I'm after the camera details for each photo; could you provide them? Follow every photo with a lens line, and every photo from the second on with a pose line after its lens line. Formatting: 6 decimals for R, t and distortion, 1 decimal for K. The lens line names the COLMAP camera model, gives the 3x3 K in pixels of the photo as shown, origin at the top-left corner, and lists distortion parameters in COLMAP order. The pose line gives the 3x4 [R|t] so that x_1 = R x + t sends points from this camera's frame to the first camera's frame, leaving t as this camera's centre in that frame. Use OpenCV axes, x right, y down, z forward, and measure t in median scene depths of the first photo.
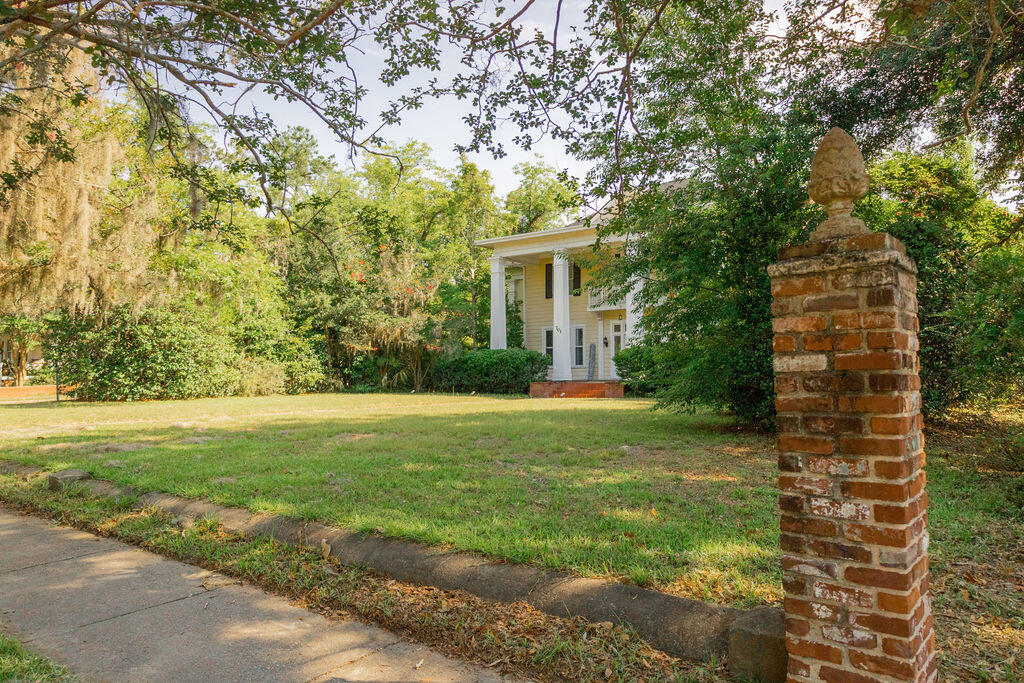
lens RADIAL K [[701.6, 0, 516.7], [0, 701.6, 346.4], [0, 0, 1]] dist [0.033797, 0.003147]
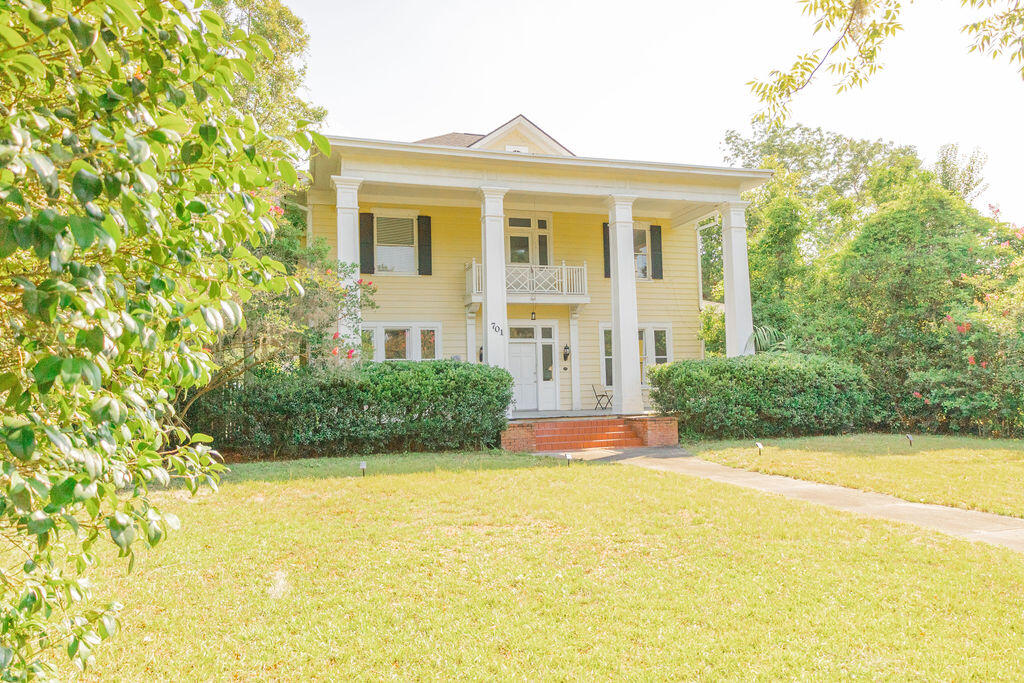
lens RADIAL K [[691.8, 0, 516.7], [0, 691.8, 343.8], [0, 0, 1]] dist [0.028822, -0.000180]
pose [[0.581292, 0.047268, 0.812321, -0.402550], [-0.017194, 0.998802, -0.045815, 0.014096], [-0.813514, 0.012665, 0.581408, 0.692827]]
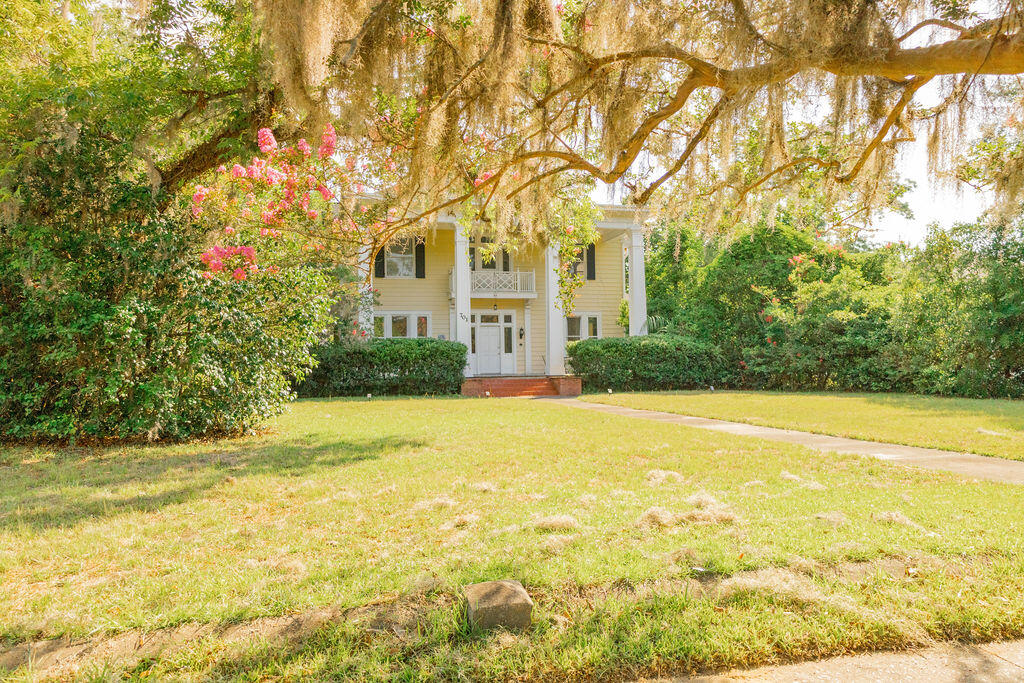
lens RADIAL K [[691.8, 0, 516.7], [0, 691.8, 343.8], [0, 0, 1]] dist [0.028822, -0.000180]
pose [[0.615557, 0.025922, 0.787666, -0.586963], [-0.025484, 0.999591, -0.012981, 0.018258], [-0.787680, -0.012082, 0.615966, 0.452163]]
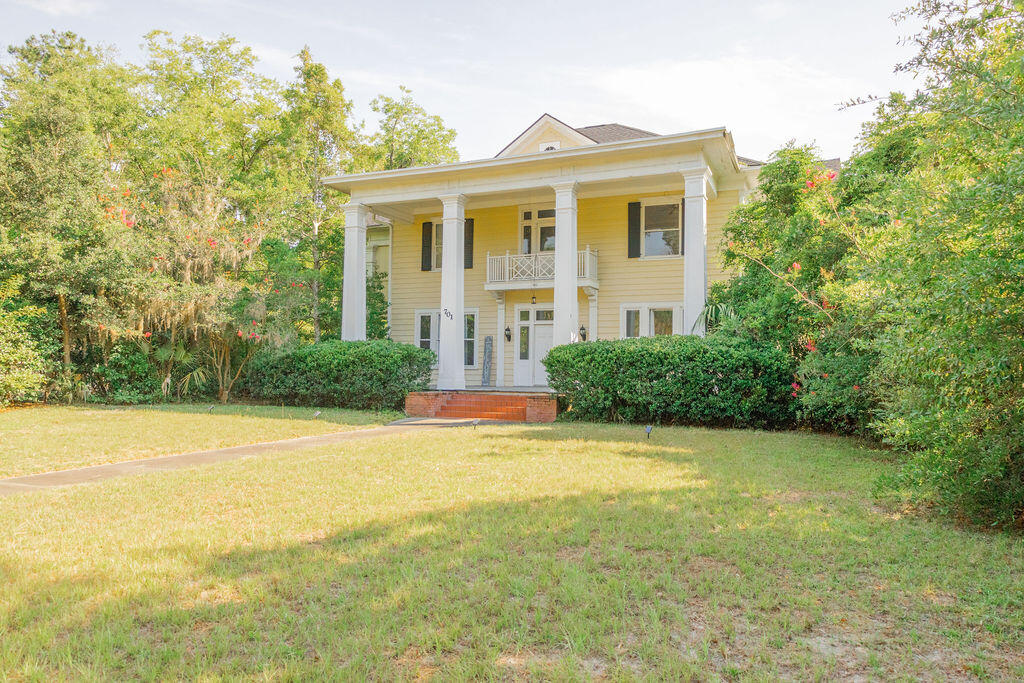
lens RADIAL K [[691.8, 0, 516.7], [0, 691.8, 343.8], [0, 0, 1]] dist [0.028822, -0.000180]
pose [[0.971405, 0.027107, 0.235875, -0.034733], [-0.029400, 0.999548, 0.006208, -0.001600], [-0.235601, -0.012965, 0.971763, 0.351080]]
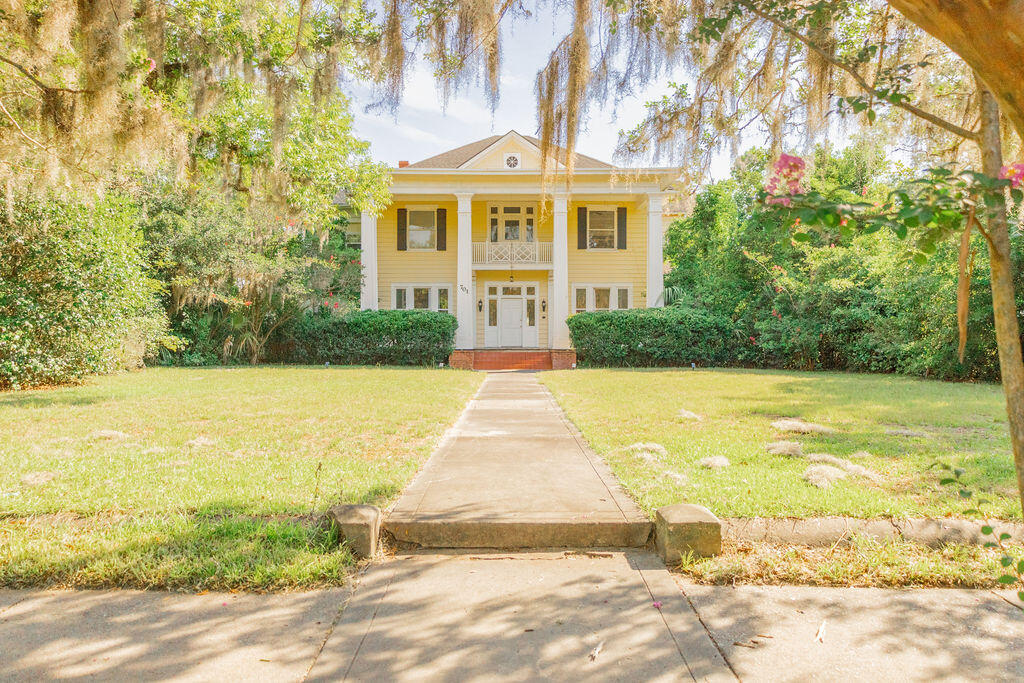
lens RADIAL K [[701.6, 0, 516.7], [0, 701.6, 346.4], [0, 0, 1]] dist [0.033797, 0.003147]
pose [[0.792879, 0.007115, 0.609337, -0.425053], [-0.034483, 0.998853, 0.033207, 0.015678], [-0.608402, -0.047341, 0.792216, 0.299237]]
